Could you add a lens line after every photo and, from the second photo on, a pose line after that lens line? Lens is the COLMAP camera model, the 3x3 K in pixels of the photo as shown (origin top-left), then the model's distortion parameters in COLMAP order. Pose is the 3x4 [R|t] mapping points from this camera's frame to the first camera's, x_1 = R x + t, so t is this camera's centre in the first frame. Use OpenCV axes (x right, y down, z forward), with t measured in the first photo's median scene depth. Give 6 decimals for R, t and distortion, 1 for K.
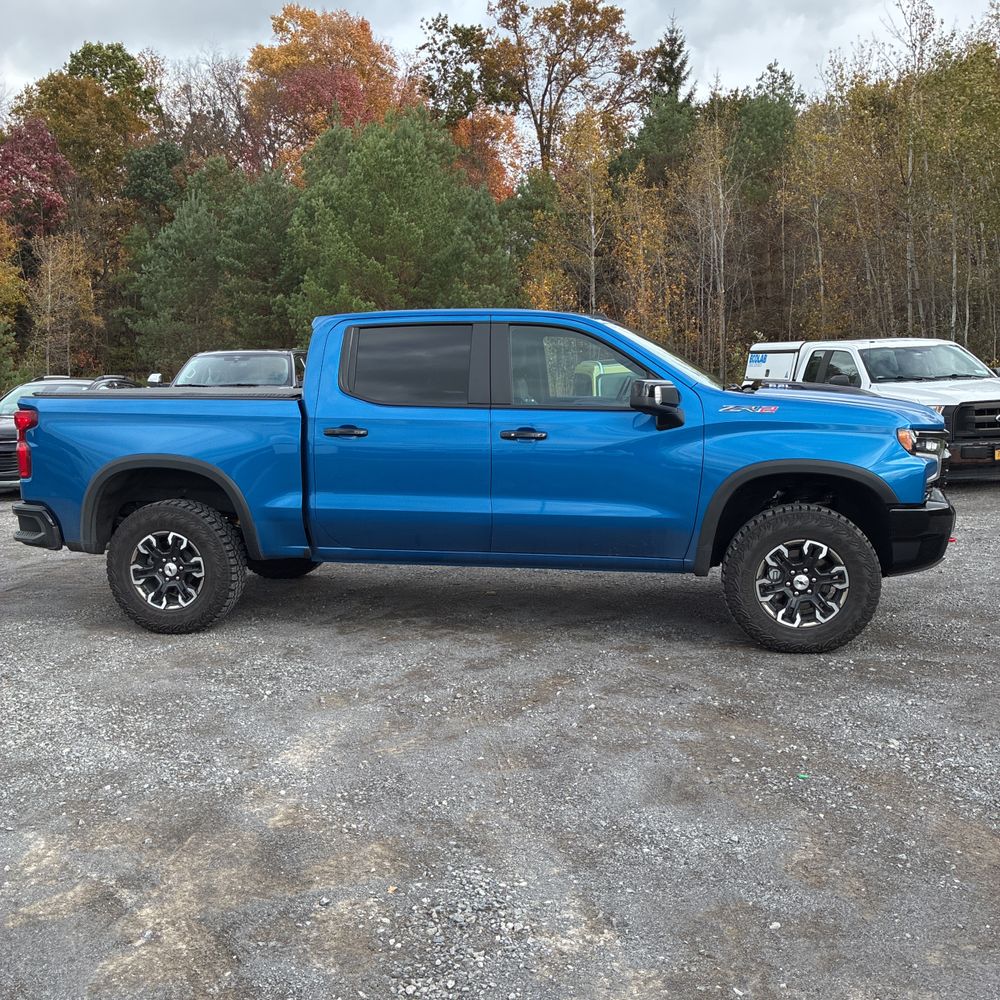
lens RADIAL K [[1030.1, 0, 496.8], [0, 1030.1, 498.6], [0, 0, 1]] dist [0.007389, 0.000000]
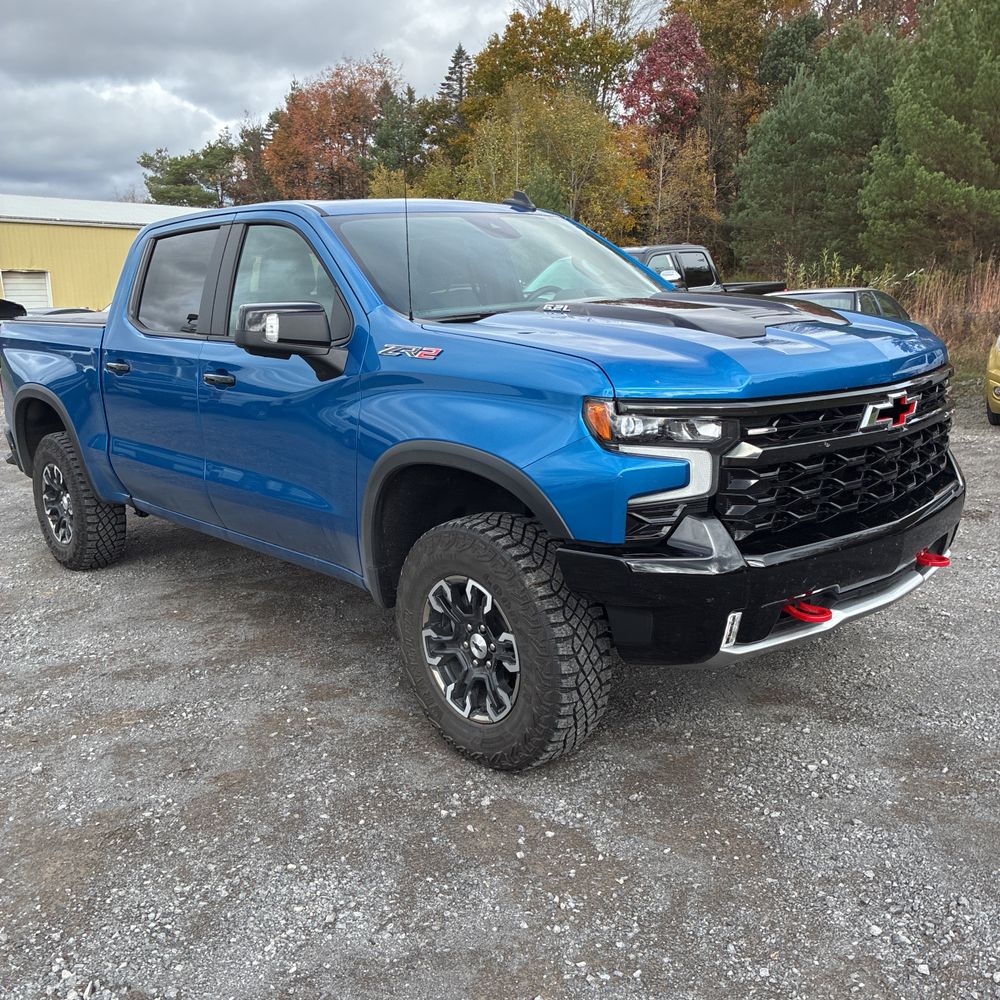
lens RADIAL K [[1030.1, 0, 493.1], [0, 1030.1, 498.6], [0, 0, 1]] dist [0.007389, 0.000000]
pose [[0.781426, 0.108508, -0.614491, 0.616819], [-0.044136, 0.991910, 0.119027, -0.069831], [0.622435, -0.065890, 0.779893, 0.513648]]
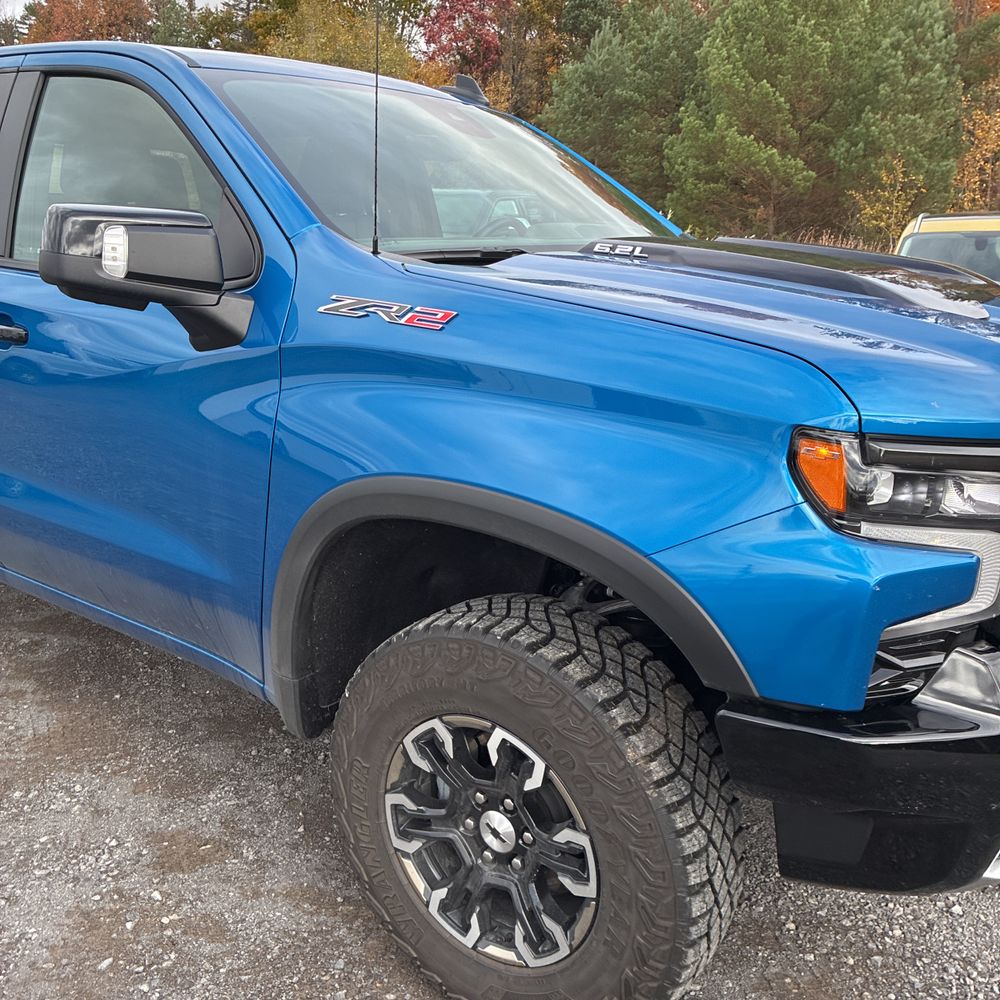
lens RADIAL K [[1030.1, 0, 509.3], [0, 1030.1, 499.7], [0, 0, 1]] dist [0.007389, 0.000000]
pose [[0.897000, 0.151150, -0.415385, 0.398444], [-0.093903, 0.983430, 0.155071, -0.076281], [0.431941, -0.100093, 0.896330, 0.660985]]
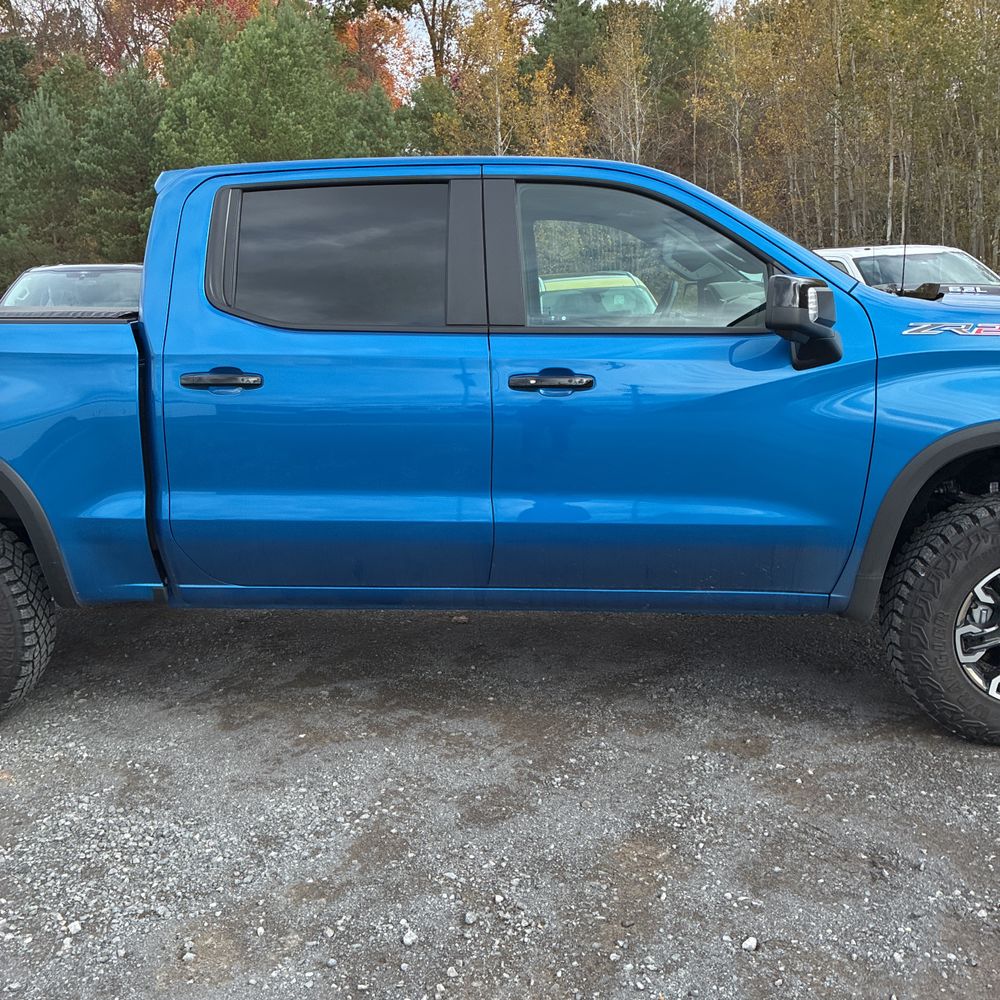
lens RADIAL K [[1030.1, 0, 487.0], [0, 1030.1, 483.0], [0, 0, 1]] dist [0.007389, 0.000000]
pose [[0.995275, -0.025479, 0.093690, -0.057527], [0.020209, 0.998183, 0.056766, -0.037169], [-0.094966, -0.054604, 0.993982, 0.427367]]
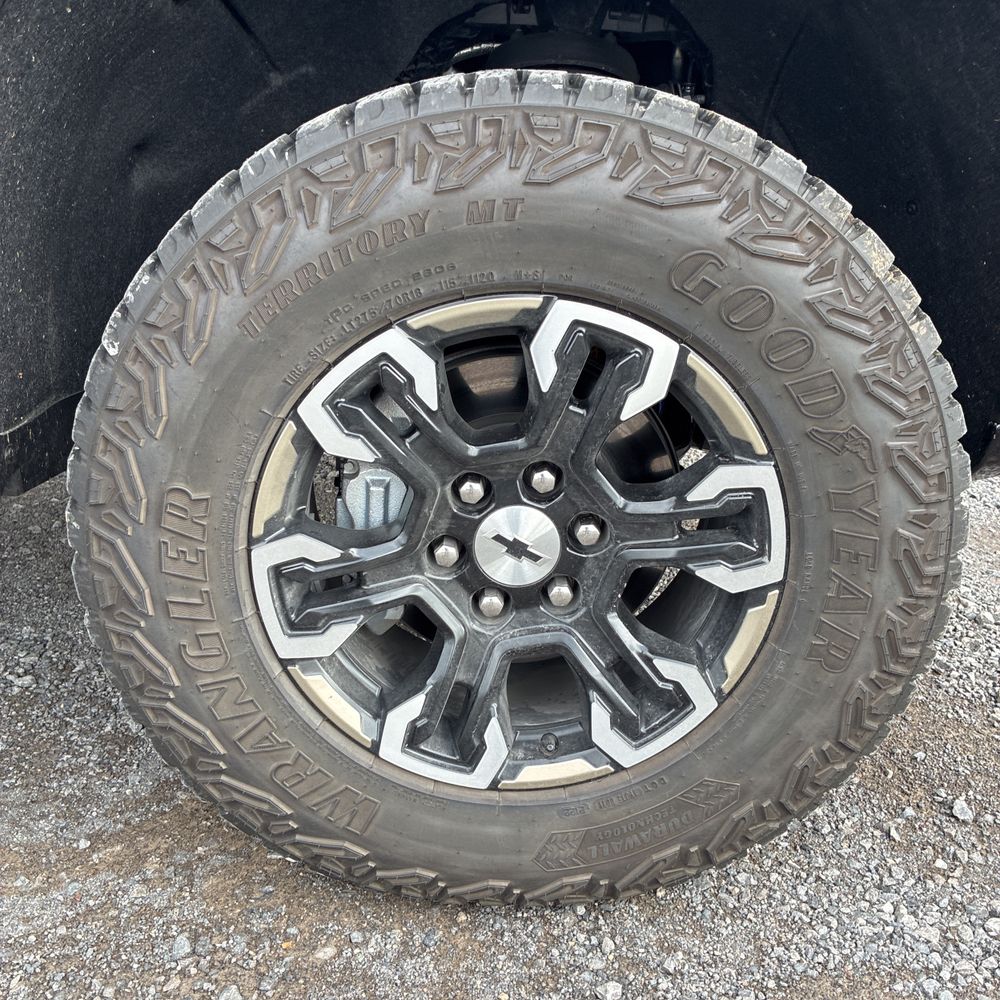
lens RADIAL K [[1030.1, 0, 491.1], [0, 1030.1, 506.3], [0, 0, 1]] dist [0.007389, 0.000000]
pose [[0.981575, -0.020723, 0.189949, 0.241834], [-0.020055, 0.977437, 0.210275, 0.035439], [-0.190021, -0.210210, 0.959012, 0.783033]]
